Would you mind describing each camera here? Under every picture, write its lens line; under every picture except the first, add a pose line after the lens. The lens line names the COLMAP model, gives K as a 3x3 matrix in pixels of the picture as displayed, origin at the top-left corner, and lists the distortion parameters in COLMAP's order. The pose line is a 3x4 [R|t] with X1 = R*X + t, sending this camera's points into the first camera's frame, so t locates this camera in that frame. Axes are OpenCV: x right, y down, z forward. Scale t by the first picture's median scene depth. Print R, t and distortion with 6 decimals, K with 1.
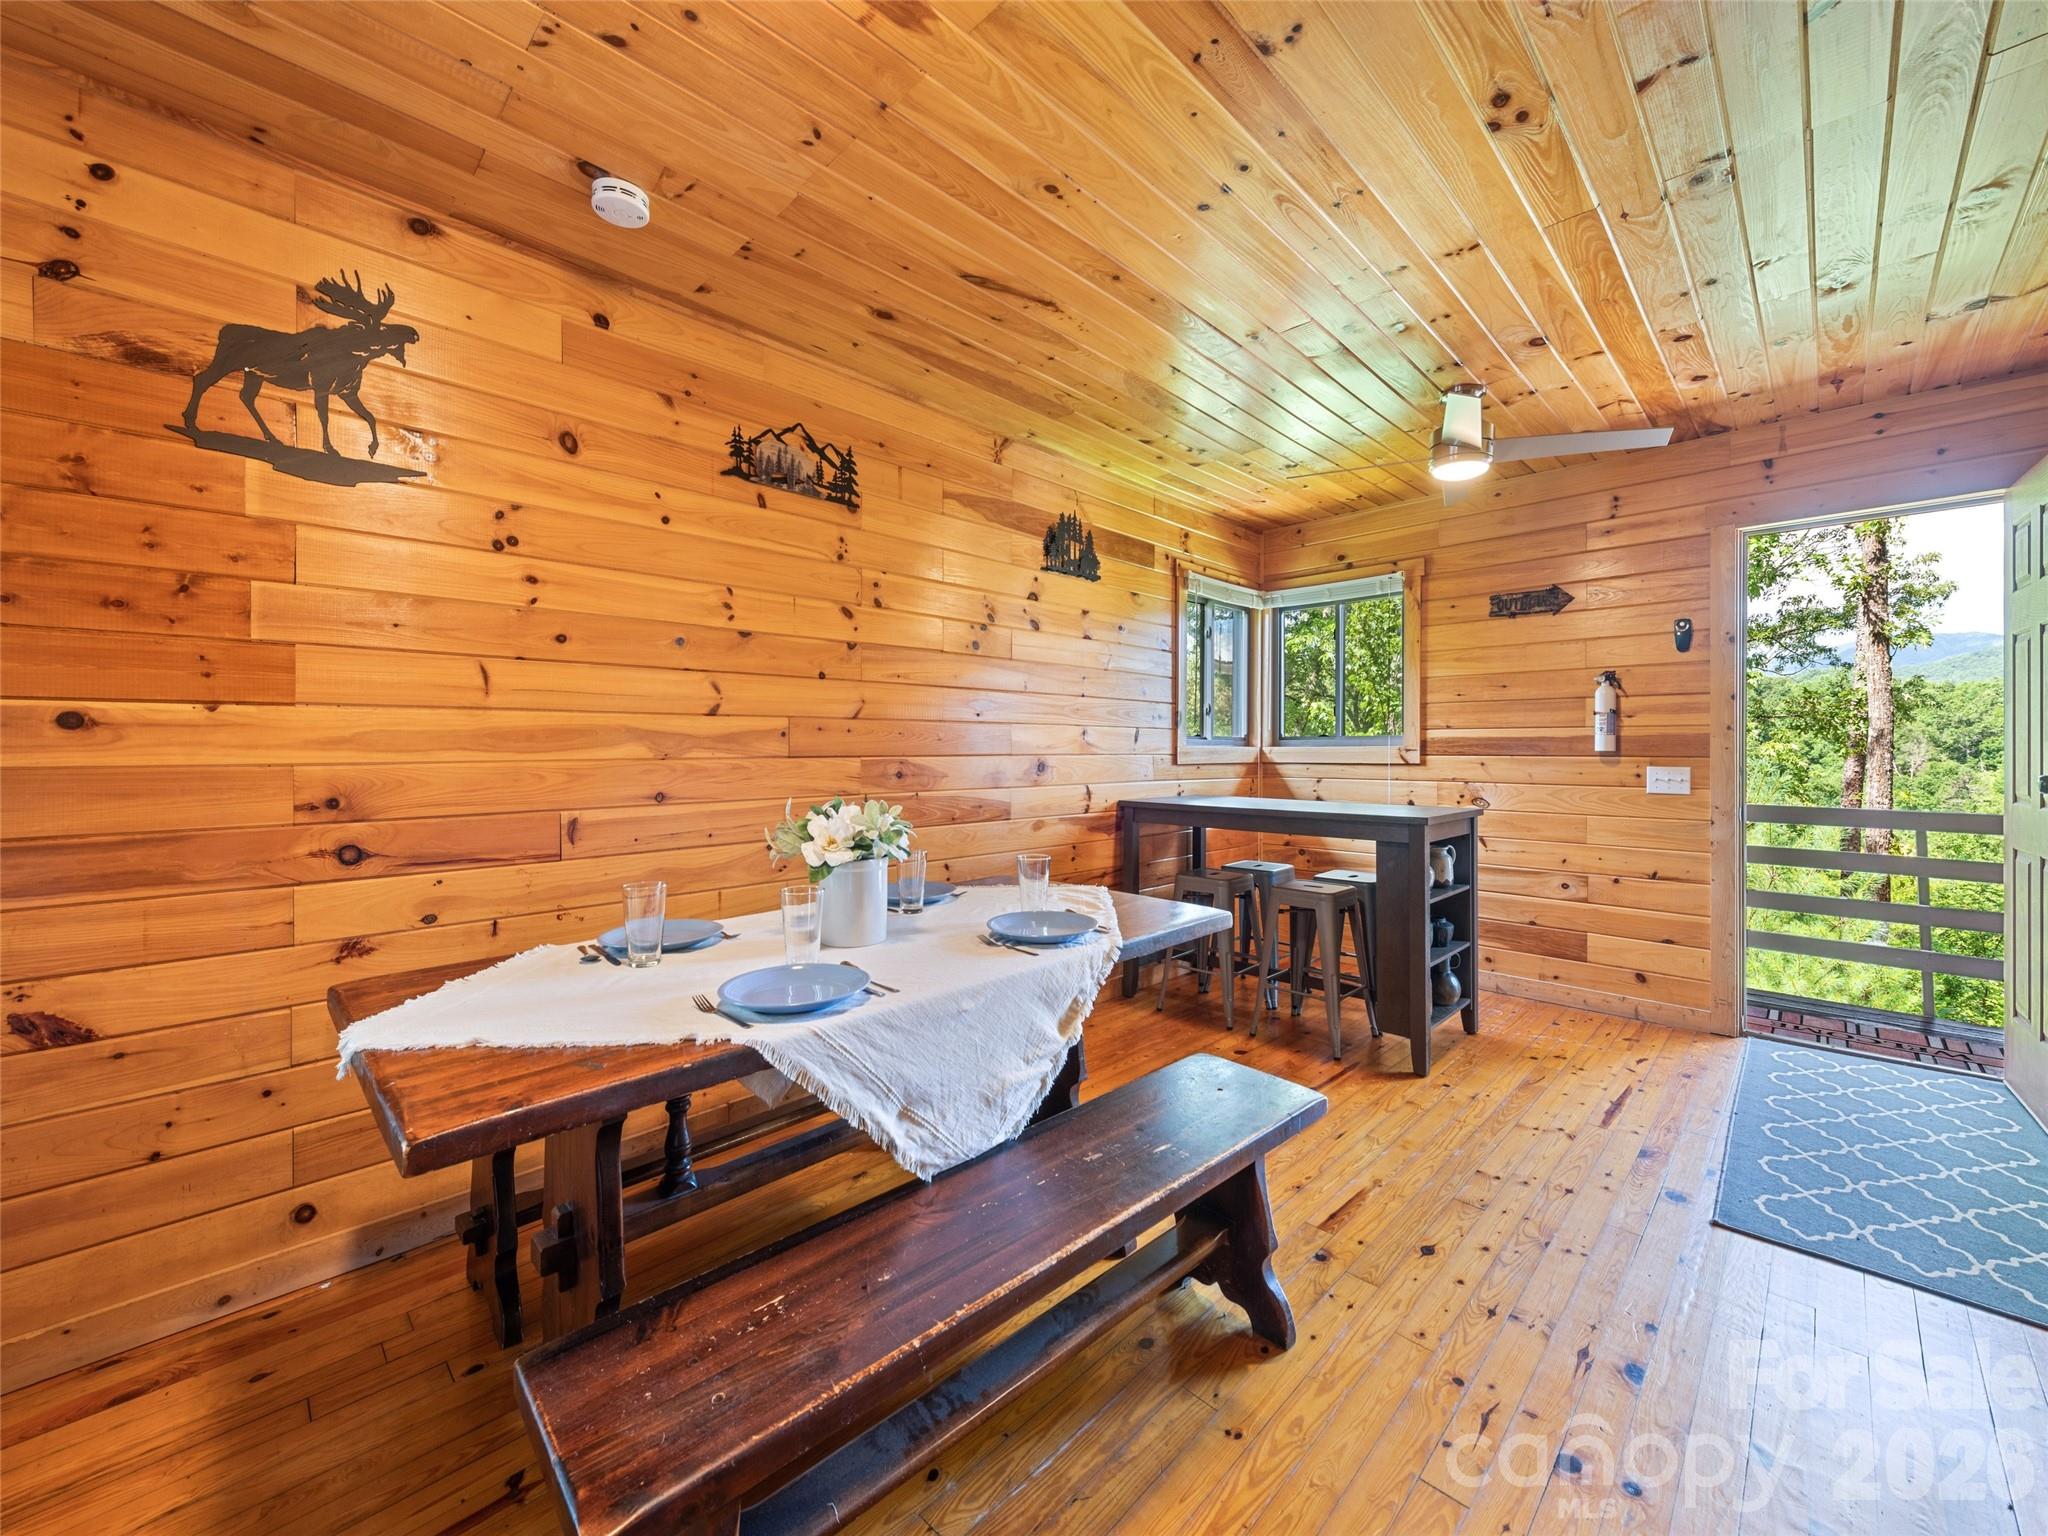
lens RADIAL K [[814.6, 0, 1009.3], [0, 814.6, 746.2], [0, 0, 1]] dist [0.012697, -0.003336]
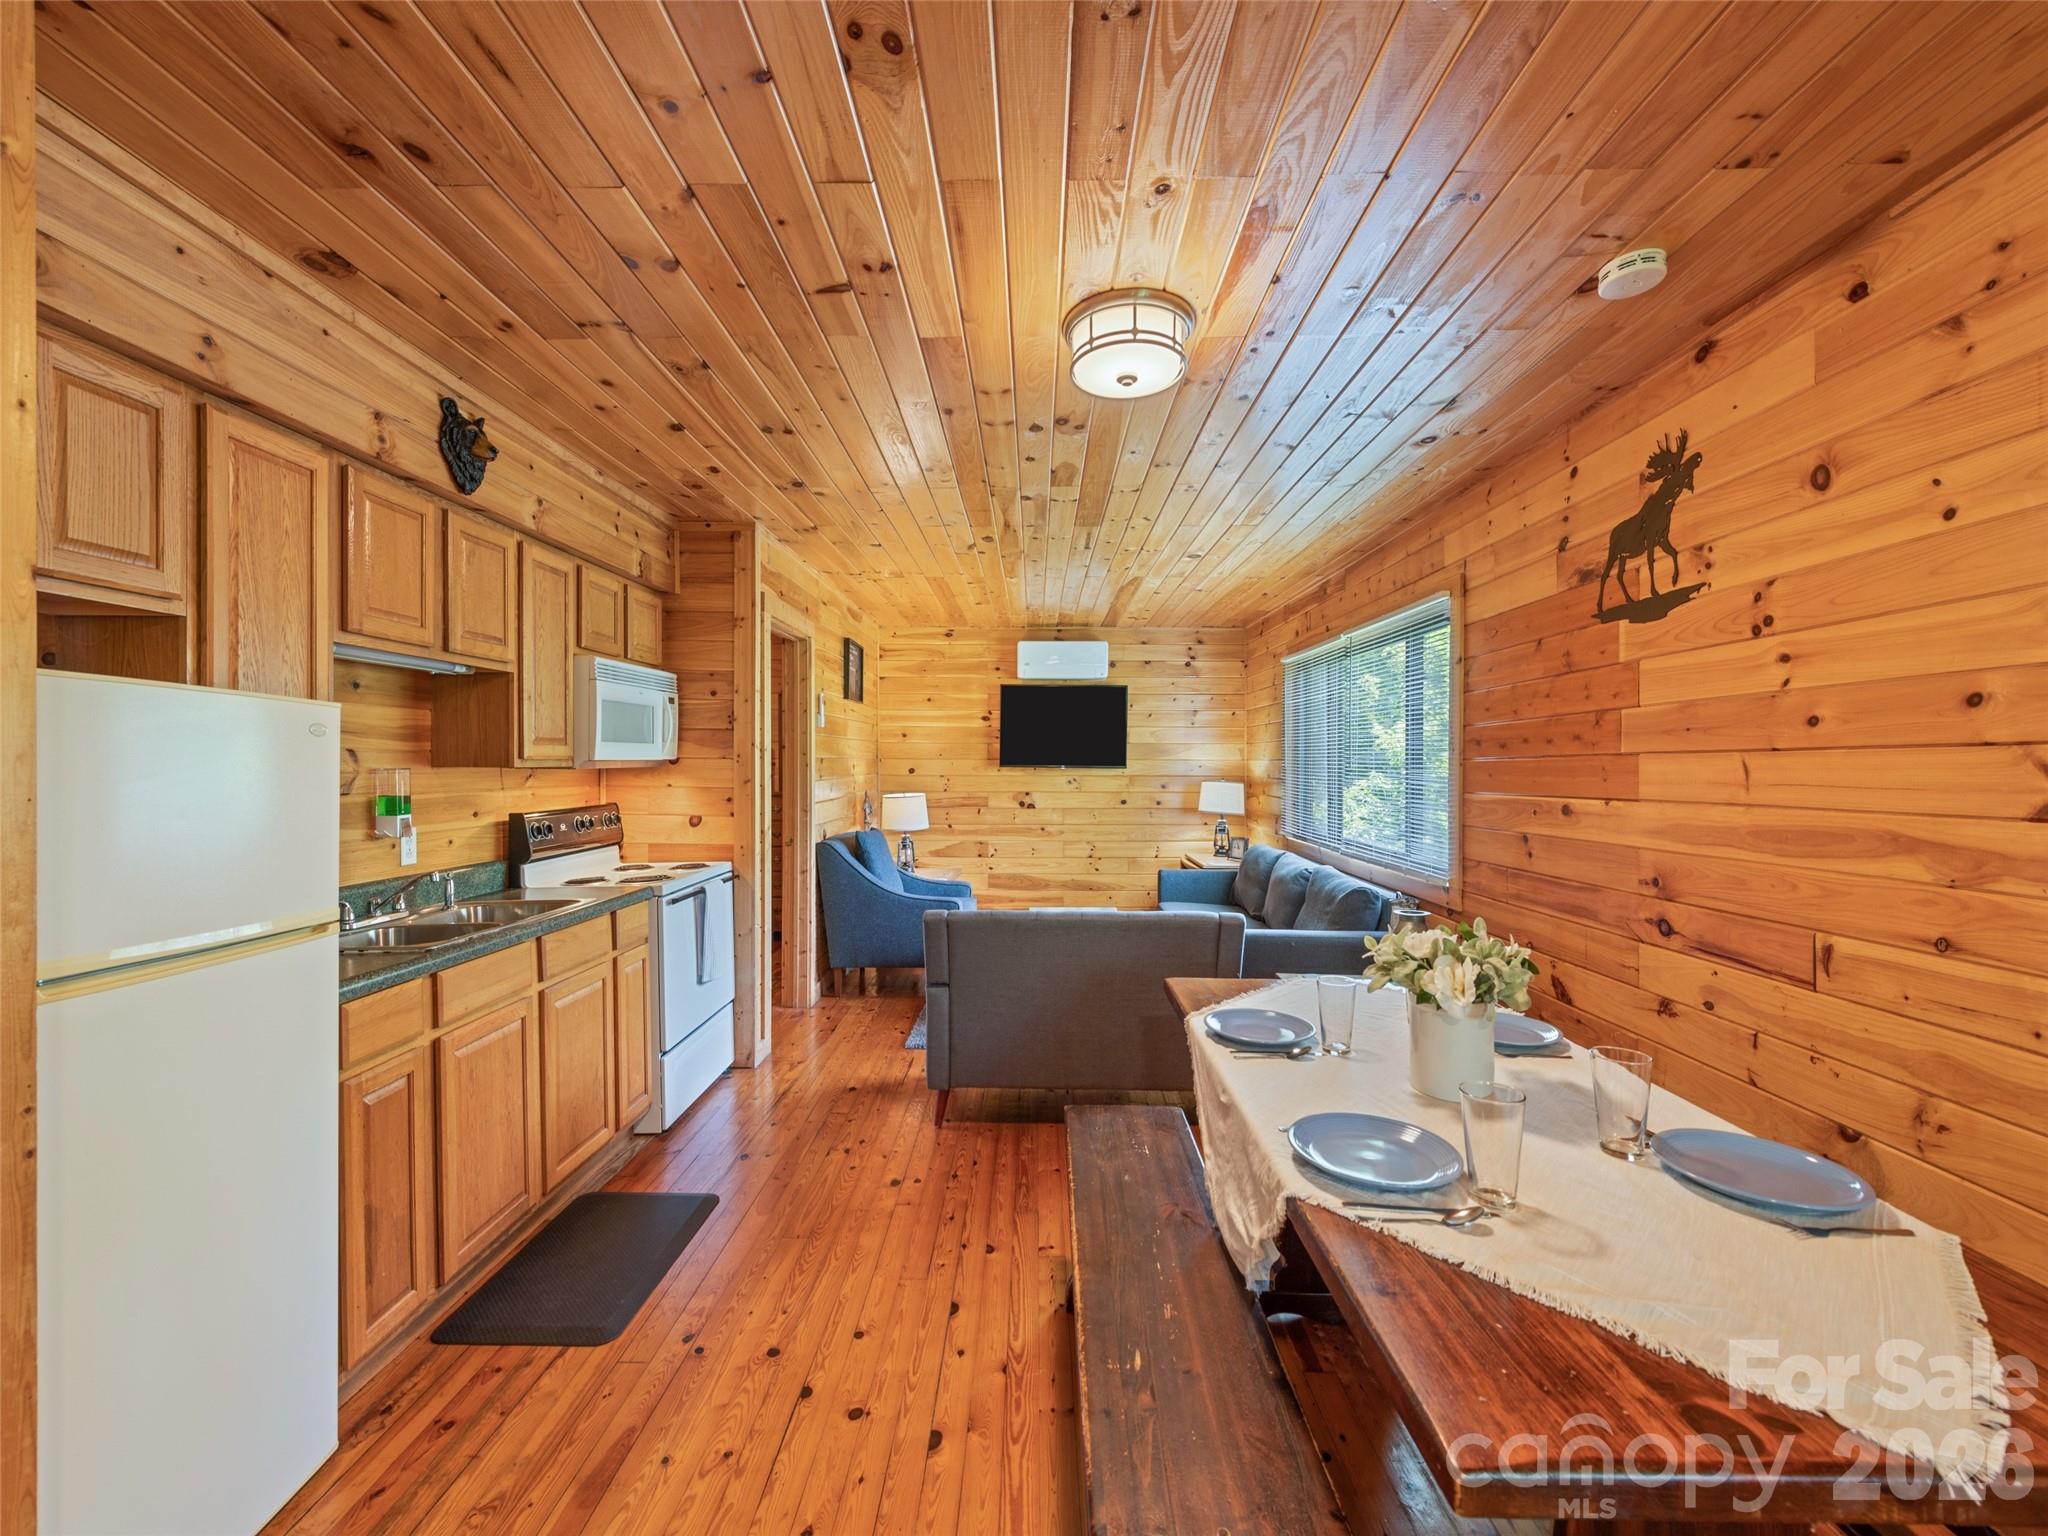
lens RADIAL K [[833.6, 0, 1026.9], [0, 833.6, 772.0], [0, 0, 1]] dist [0.003036, -0.002226]
pose [[-0.716629, 0.003567, -0.697446, 0.628454], [-0.000083, 0.999986, 0.005200, -0.088880], [0.697455, 0.003785, -0.716619, 1.097216]]
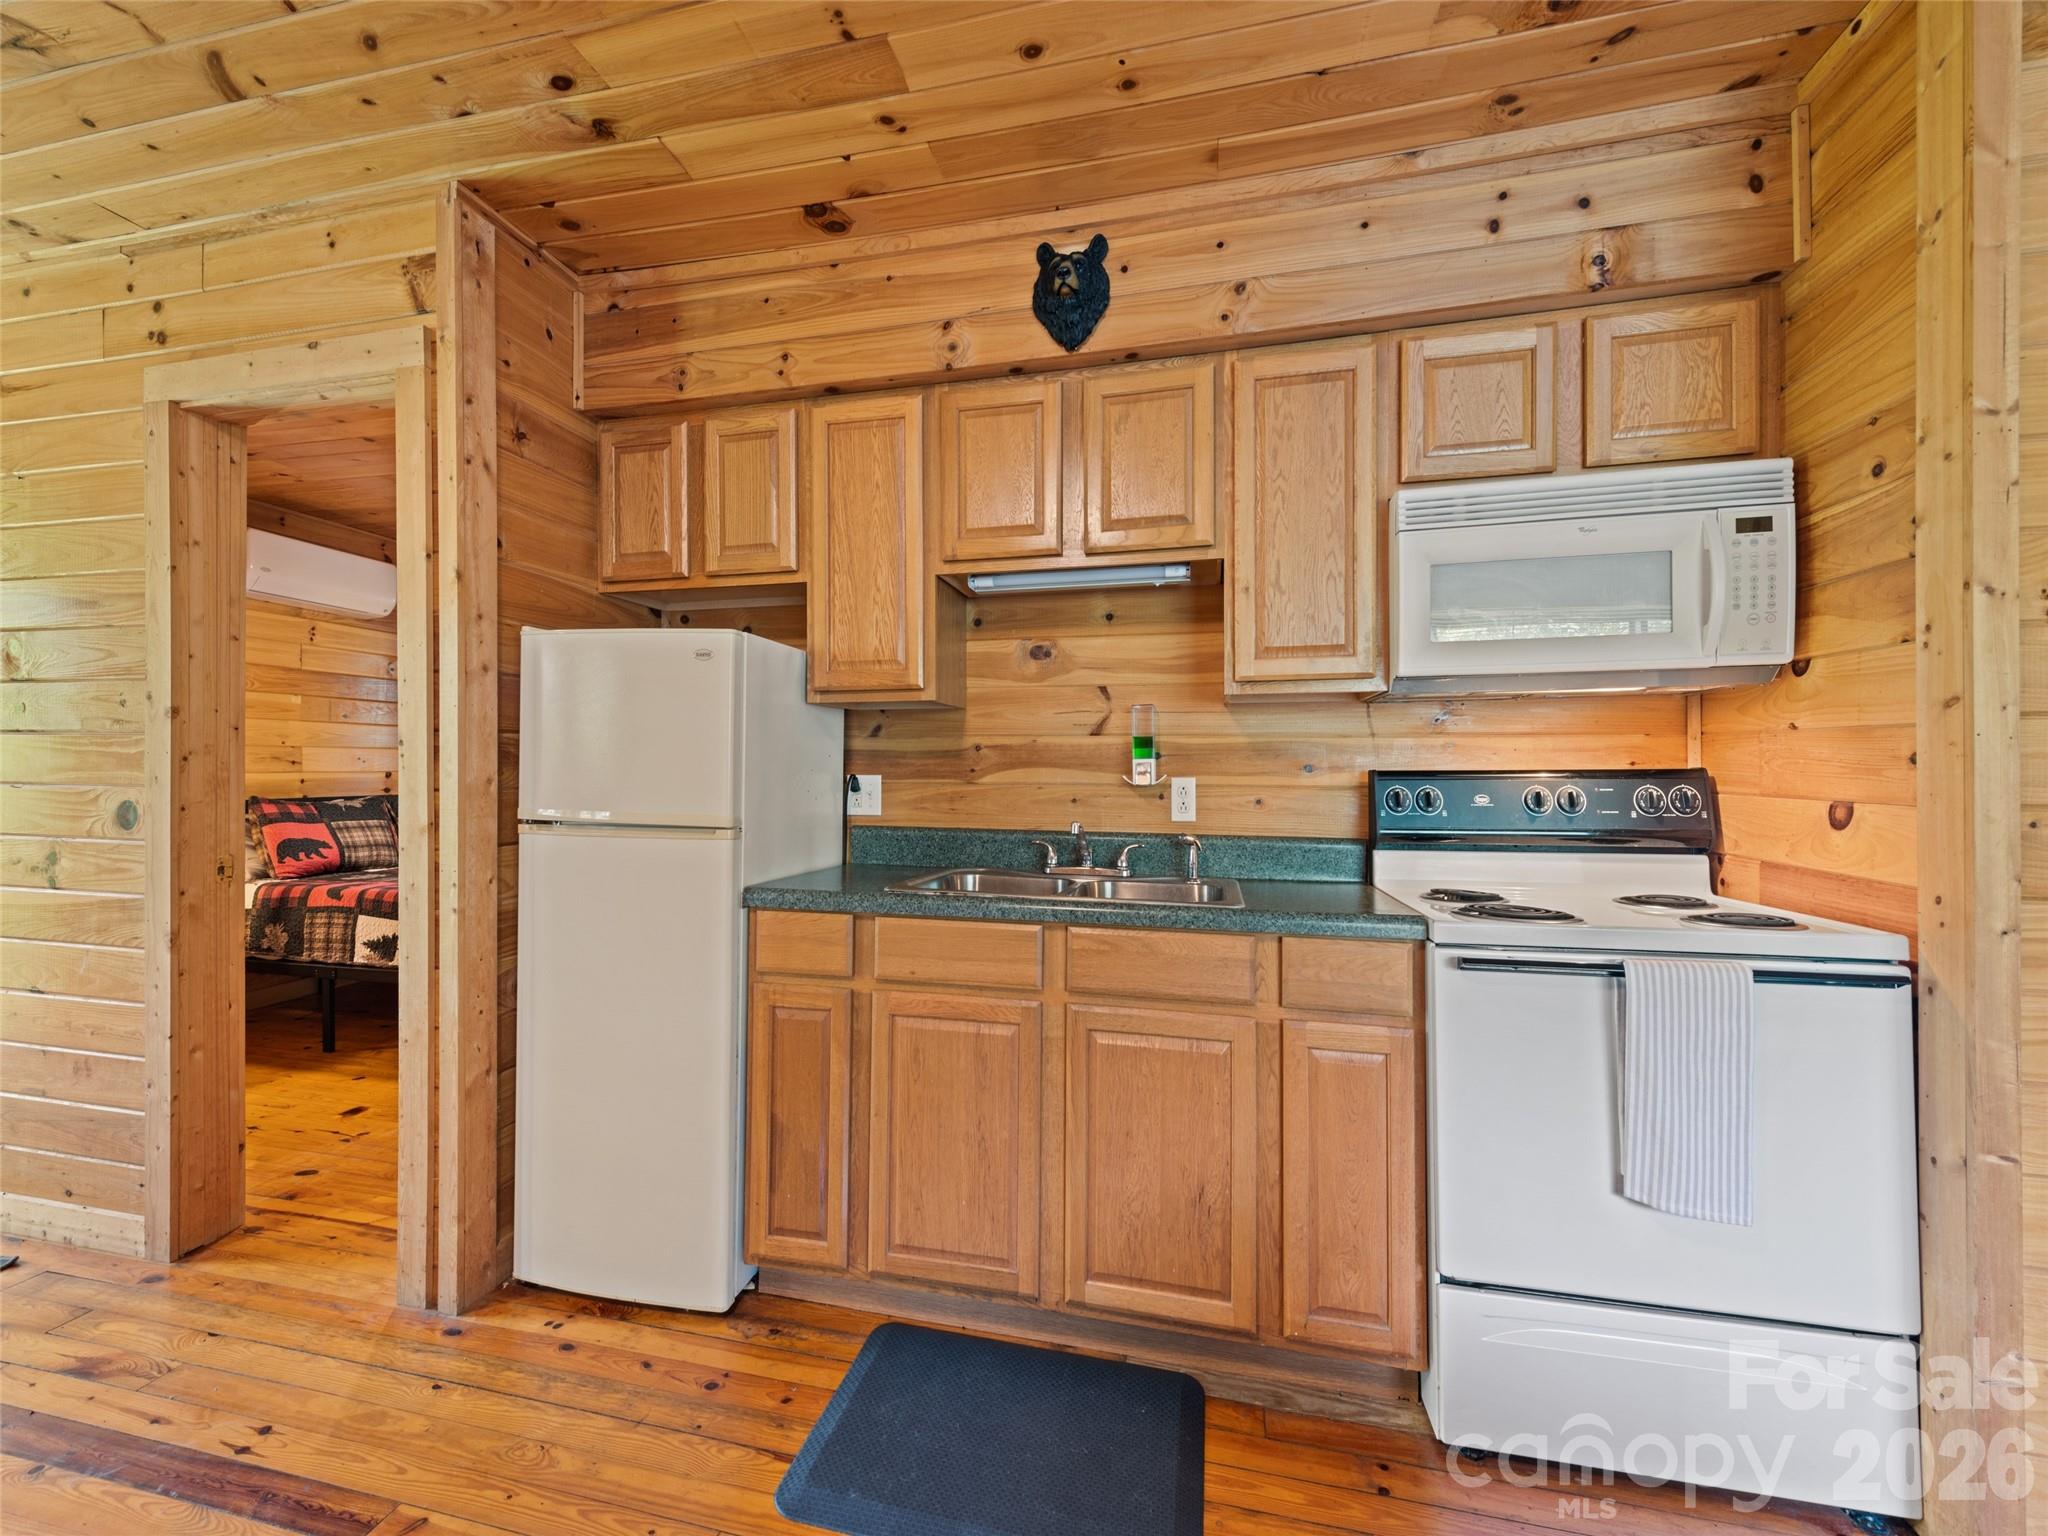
lens RADIAL K [[814.6, 0, 1047.3], [0, 814.6, 770.4], [0, 0, 1]] dist [0.012697, -0.003336]
pose [[-0.529529, -0.003328, 0.848286, -0.347836], [-0.006344, 0.999980, -0.000037, -0.006084], [-0.848268, -0.005401, -0.529539, 0.241716]]
